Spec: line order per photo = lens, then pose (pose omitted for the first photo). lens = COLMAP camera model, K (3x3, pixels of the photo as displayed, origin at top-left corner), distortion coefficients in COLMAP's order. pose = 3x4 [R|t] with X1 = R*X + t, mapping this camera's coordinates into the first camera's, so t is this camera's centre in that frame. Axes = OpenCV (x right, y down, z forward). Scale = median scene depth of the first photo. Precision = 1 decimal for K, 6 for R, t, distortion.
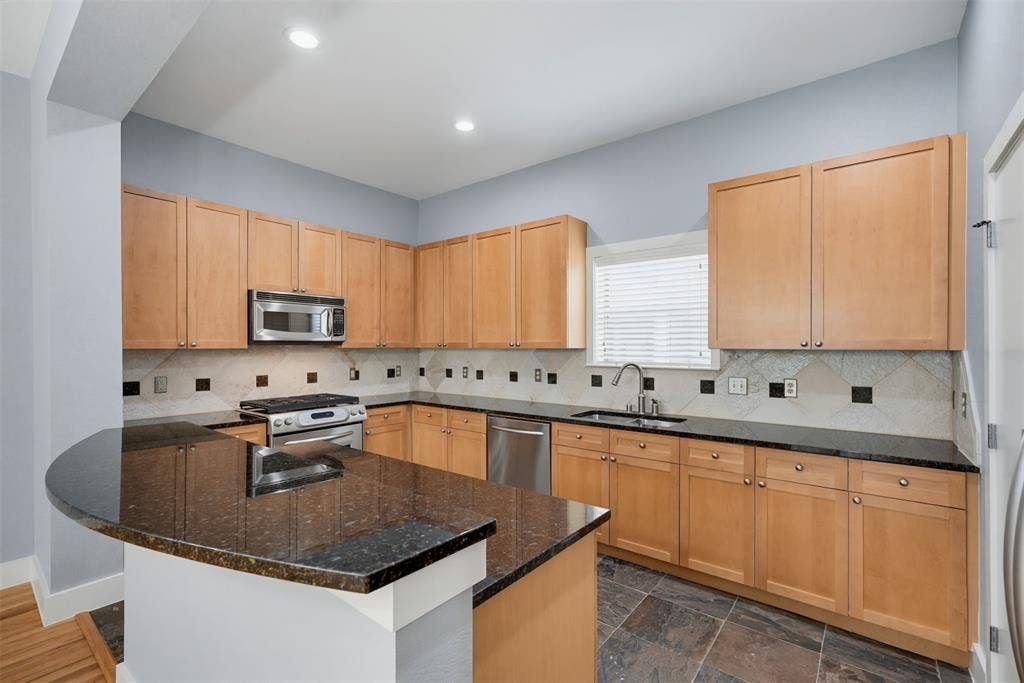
lens RADIAL K [[451.7, 0, 511.2], [0, 451.7, 342.4], [0, 0, 1]] dist [0.011064, 0.000505]
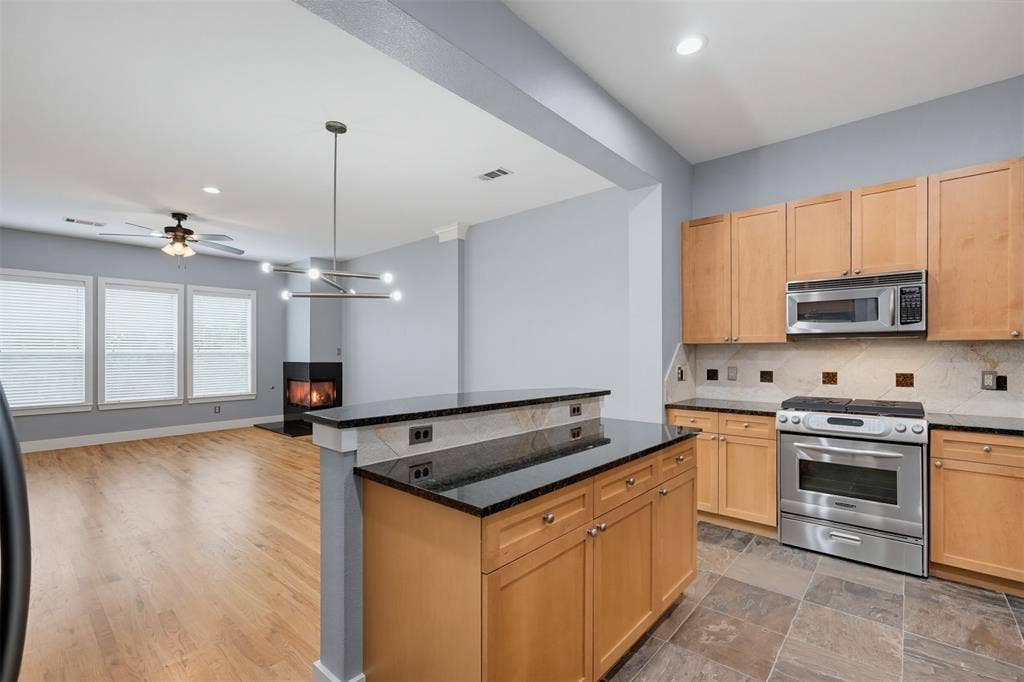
lens RADIAL K [[451.7, 0, 519.4], [0, 451.7, 353.1], [0, 0, 1]] dist [0.011064, 0.000505]
pose [[-0.023062, 0.002401, -0.999731, 0.395079], [0.008692, 0.999960, 0.002201, 0.027880], [0.999696, -0.008639, -0.023082, 0.409281]]
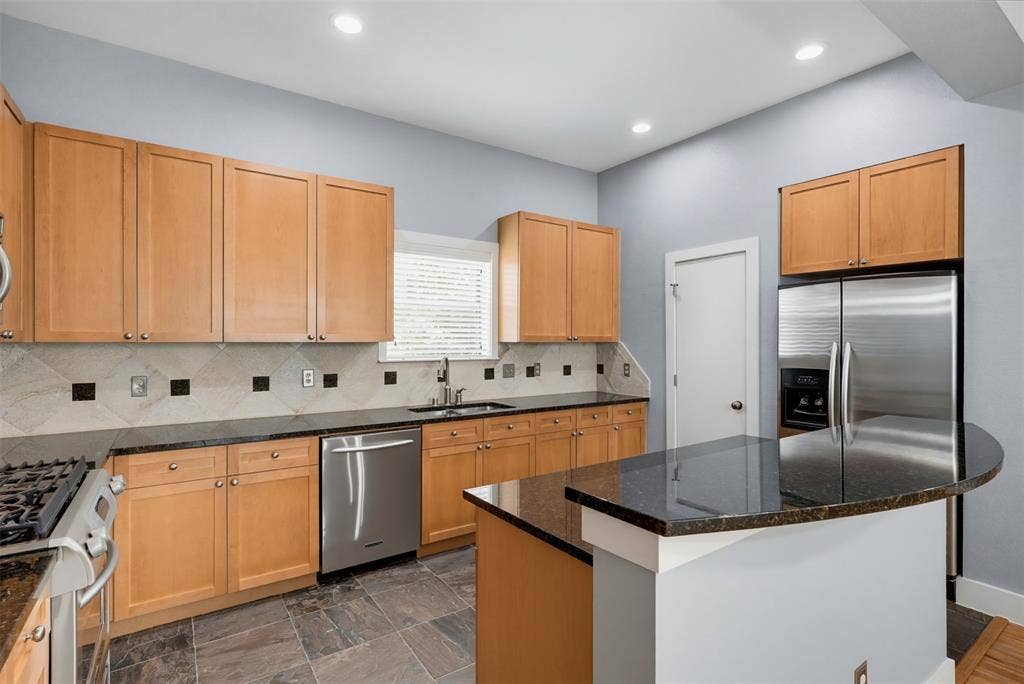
lens RADIAL K [[473.4, 0, 490.5], [0, 473.4, 344.7], [0, 0, 1]] dist [-0.009298, 0.000933]
pose [[0.321668, -0.009851, 0.946801, -0.659254], [-0.009032, 0.999868, 0.013472, 0.003715], [-0.946809, -0.012884, 0.321537, 0.513970]]
